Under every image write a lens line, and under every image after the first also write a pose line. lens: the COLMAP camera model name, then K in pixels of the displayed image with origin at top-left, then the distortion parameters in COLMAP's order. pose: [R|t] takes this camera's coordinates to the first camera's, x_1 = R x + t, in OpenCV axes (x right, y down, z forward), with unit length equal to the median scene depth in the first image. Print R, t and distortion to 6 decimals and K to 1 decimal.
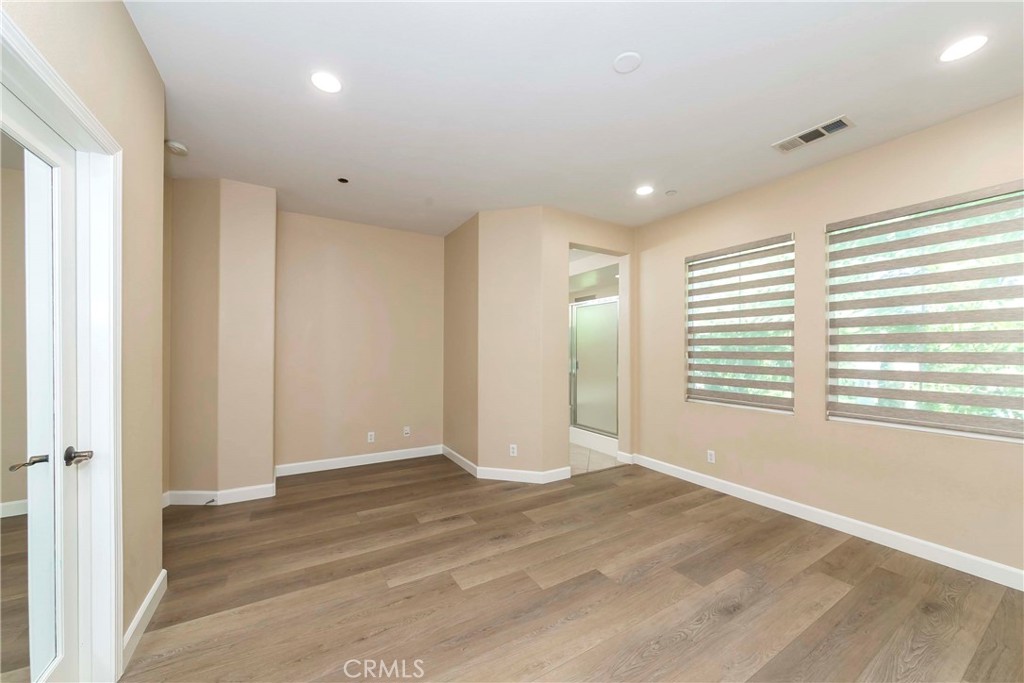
lens RADIAL K [[374.0, 0, 513.1], [0, 374.0, 349.4], [0, 0, 1]] dist [-0.000985, 0.000059]
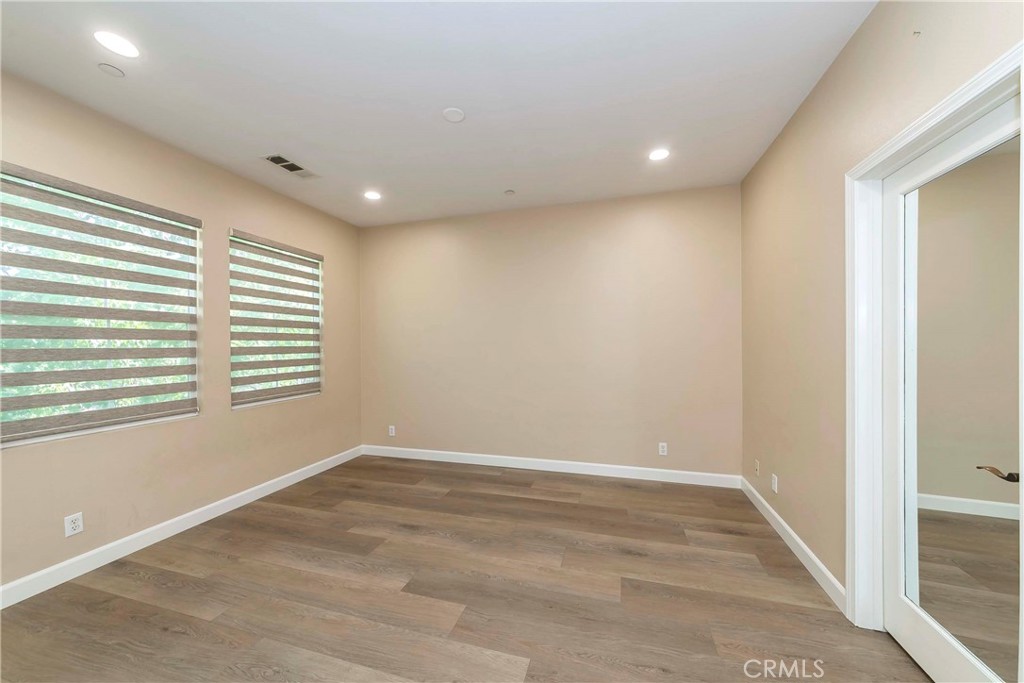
lens RADIAL K [[366.6, 0, 514.8], [0, 366.6, 345.3], [0, 0, 1]] dist [0.000791, 0.000137]
pose [[-0.677700, 0.000801, 0.735338, -0.441868], [0.004554, 0.999985, 0.003108, 0.002077], [-0.735324, 0.005455, -0.677694, 1.015762]]
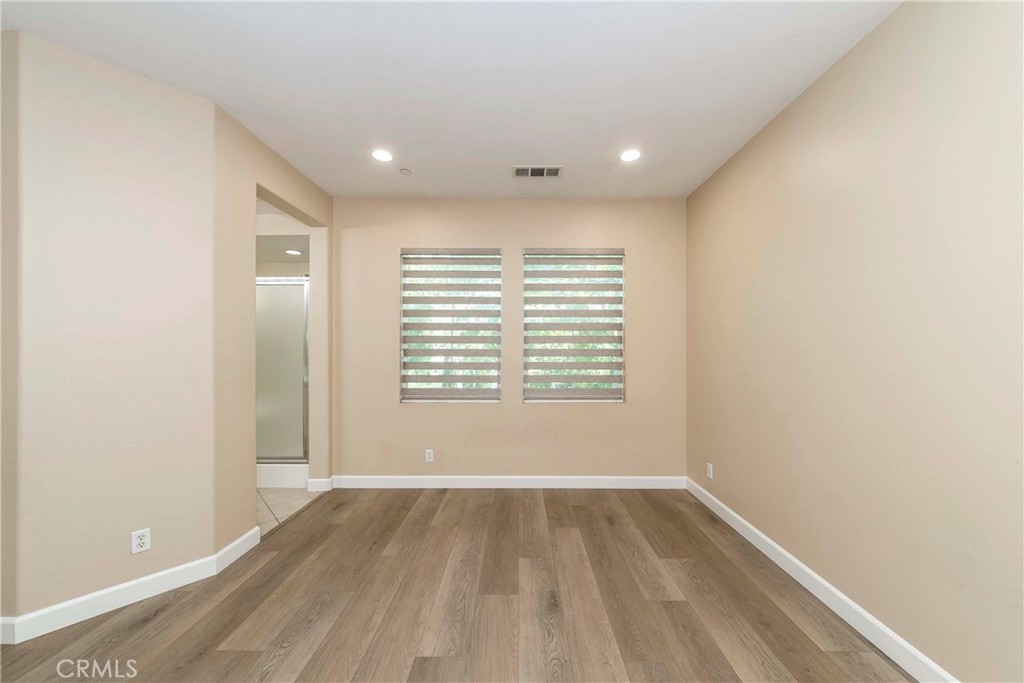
lens RADIAL K [[363.0, 0, 518.6], [0, 363.0, 346.4], [0, 0, 1]] dist [0.002122, -0.000016]
pose [[0.517891, 0.003459, 0.855440, -0.195975], [-0.001325, 0.999994, -0.003242, 0.001392], [-0.855446, 0.000545, 0.517892, 0.349260]]
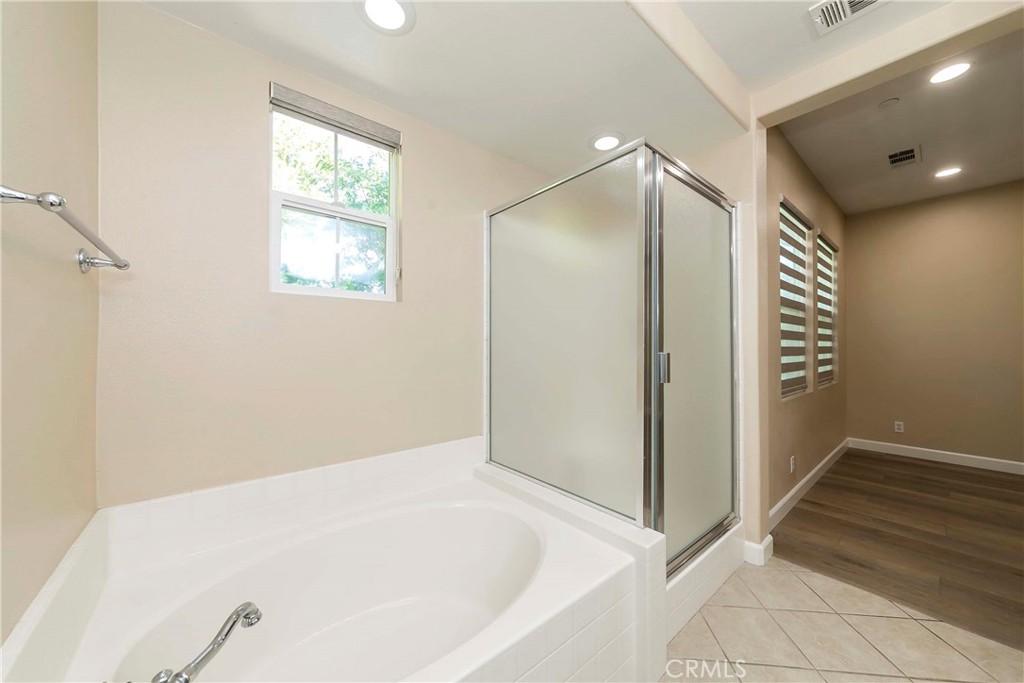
lens RADIAL K [[357.8, 0, 509.8], [0, 357.8, 347.8], [0, 0, 1]] dist [-0.001045, 0.000032]
pose [[-0.145614, 0.005086, 0.989328, -0.140618], [0.001749, 0.999987, -0.004883, 0.055949], [-0.989340, 0.001019, -0.145620, 1.952003]]
